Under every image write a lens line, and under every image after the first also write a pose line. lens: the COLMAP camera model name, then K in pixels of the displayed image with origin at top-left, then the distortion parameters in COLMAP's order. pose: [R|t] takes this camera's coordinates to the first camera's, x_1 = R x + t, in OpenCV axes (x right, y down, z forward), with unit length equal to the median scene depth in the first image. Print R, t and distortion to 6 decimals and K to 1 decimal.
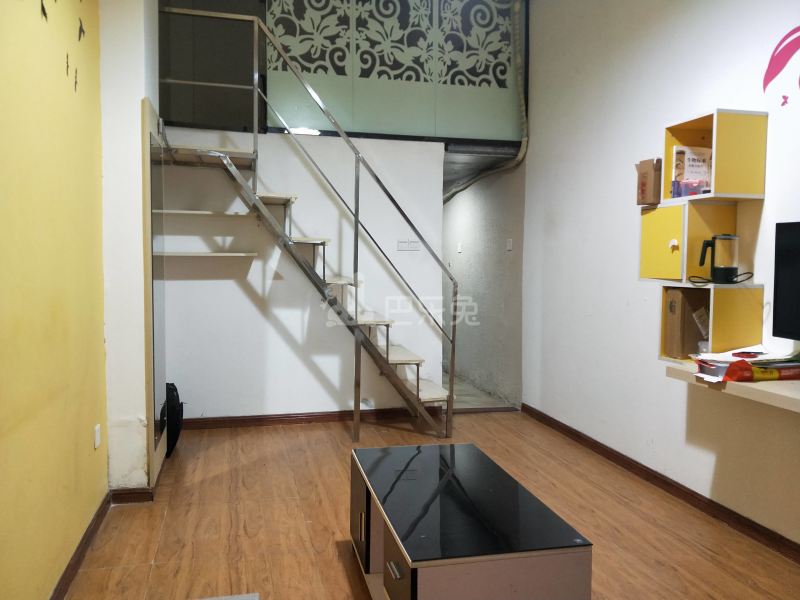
lens RADIAL K [[671.9, 0, 400.0], [0, 671.9, 300.0], [0, 0, 1]] dist [0.058737, -0.114494]
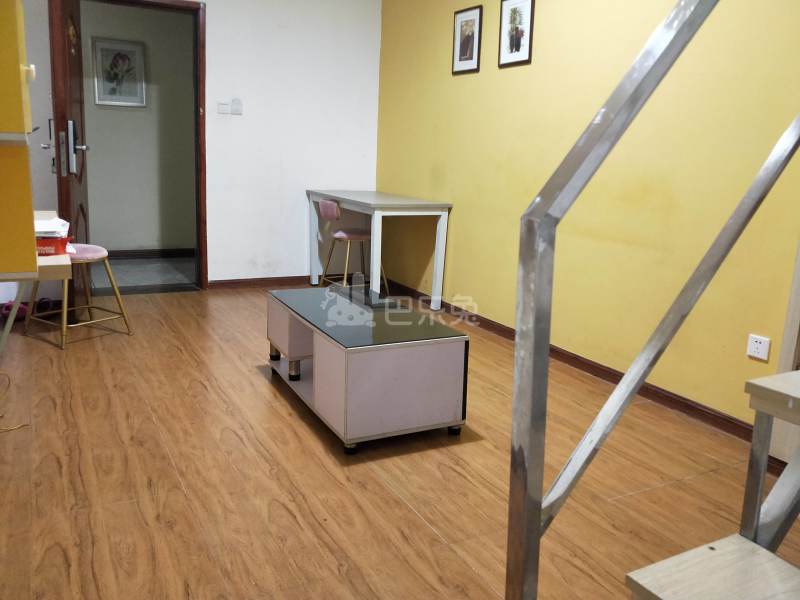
lens RADIAL K [[671.9, 0, 400.0], [0, 671.9, 300.0], [0, 0, 1]] dist [0.058737, -0.114494]
pose [[-0.968956, 0.001661, -0.247228, 0.148054], [-0.067760, 0.959903, 0.272020, -0.046823], [0.237767, 0.280328, -0.929991, 1.057501]]
